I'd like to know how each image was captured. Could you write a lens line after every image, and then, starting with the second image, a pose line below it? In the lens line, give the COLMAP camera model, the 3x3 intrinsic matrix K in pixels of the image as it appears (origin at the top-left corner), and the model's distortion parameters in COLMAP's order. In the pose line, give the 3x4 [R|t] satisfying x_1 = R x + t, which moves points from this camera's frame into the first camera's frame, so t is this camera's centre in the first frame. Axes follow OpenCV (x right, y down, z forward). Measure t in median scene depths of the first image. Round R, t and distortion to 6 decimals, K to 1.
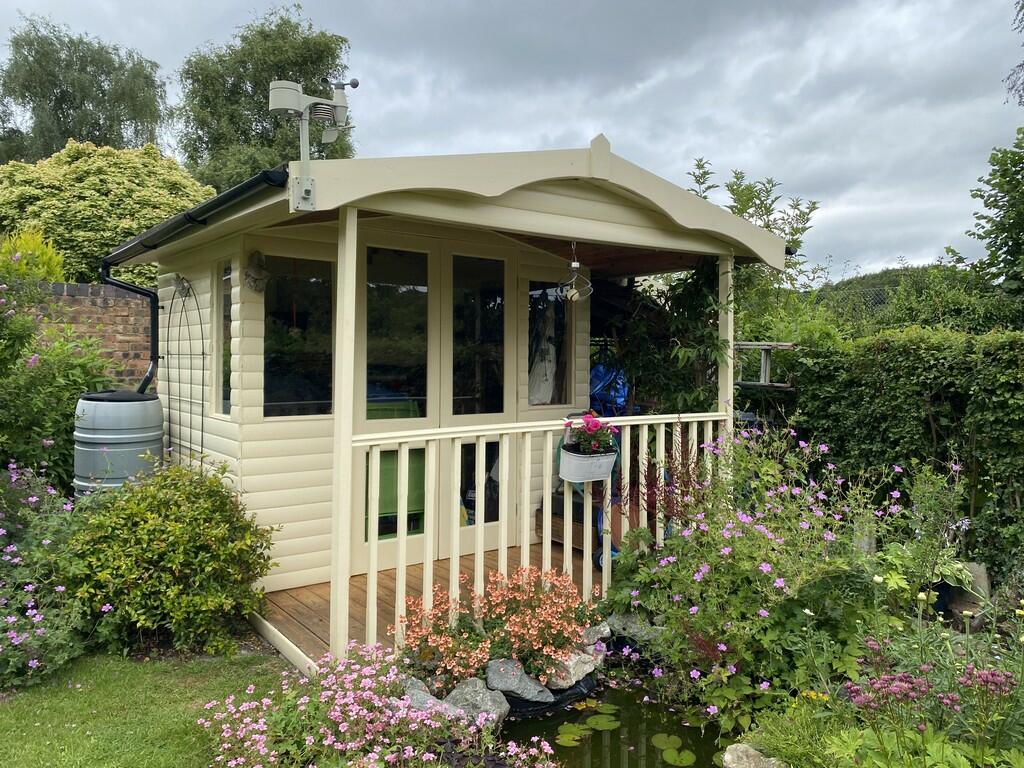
lens RADIAL K [[767.6, 0, 512.0], [0, 767.6, 384.0], [0, 0, 1]] dist [0.013293, -0.000166]
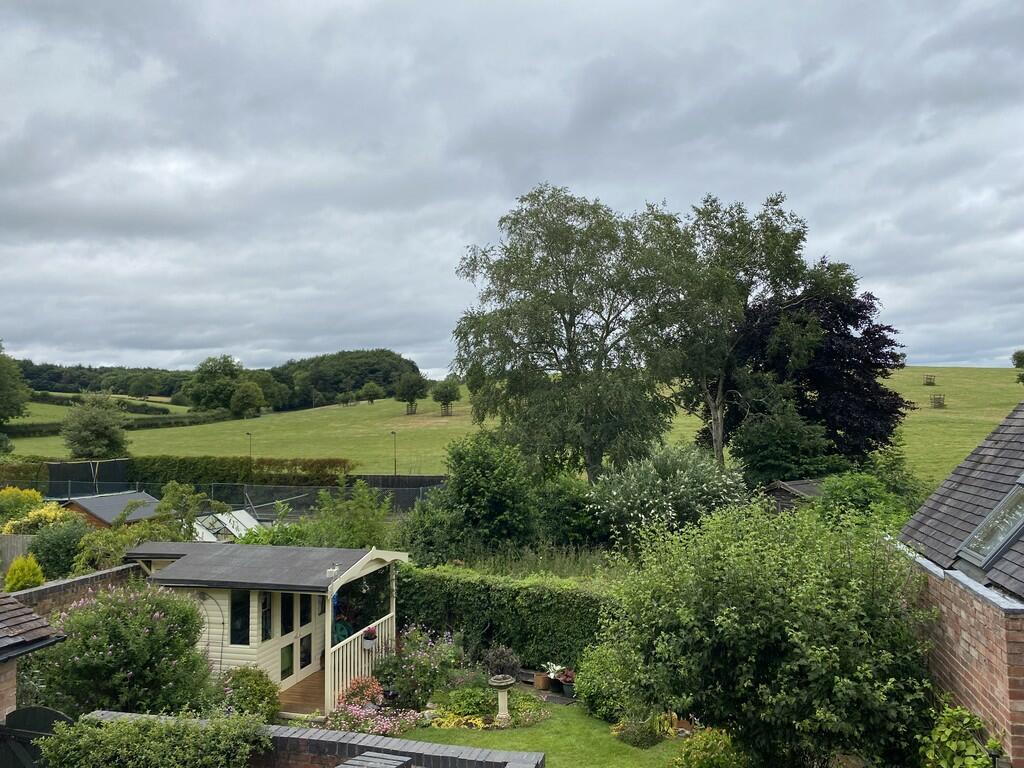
lens RADIAL K [[761.5, 0, 511.4], [0, 761.5, 350.6], [0, 0, 1]] dist [0.001910, 0.000505]
pose [[0.785778, 0.044162, 0.616930, -1.236384], [0.042639, 0.991207, -0.125263, -0.579787], [-0.617037, 0.124734, 0.776985, -1.741777]]
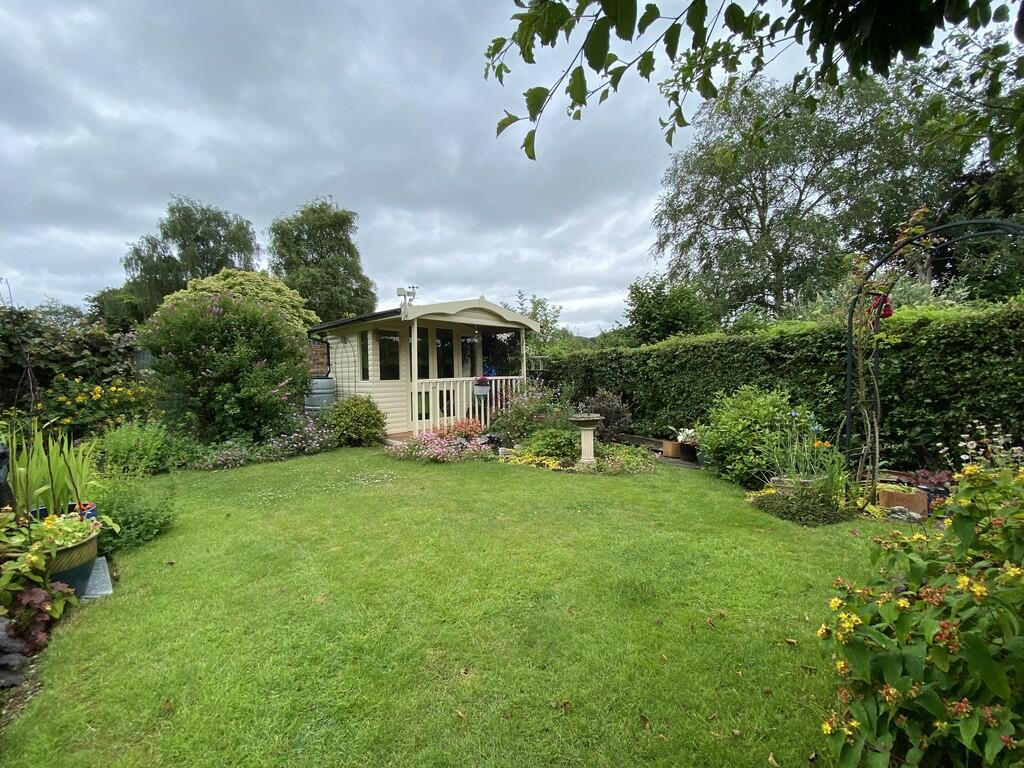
lens RADIAL K [[410.2, 0, 512.0], [0, 410.2, 384.0], [0, 0, 1]] dist [0.032070, -0.031186]
pose [[0.986092, -0.031712, 0.163144, -0.053963], [0.033533, 0.999402, -0.008419, 0.077862], [-0.162780, 0.013773, 0.986566, -0.663639]]
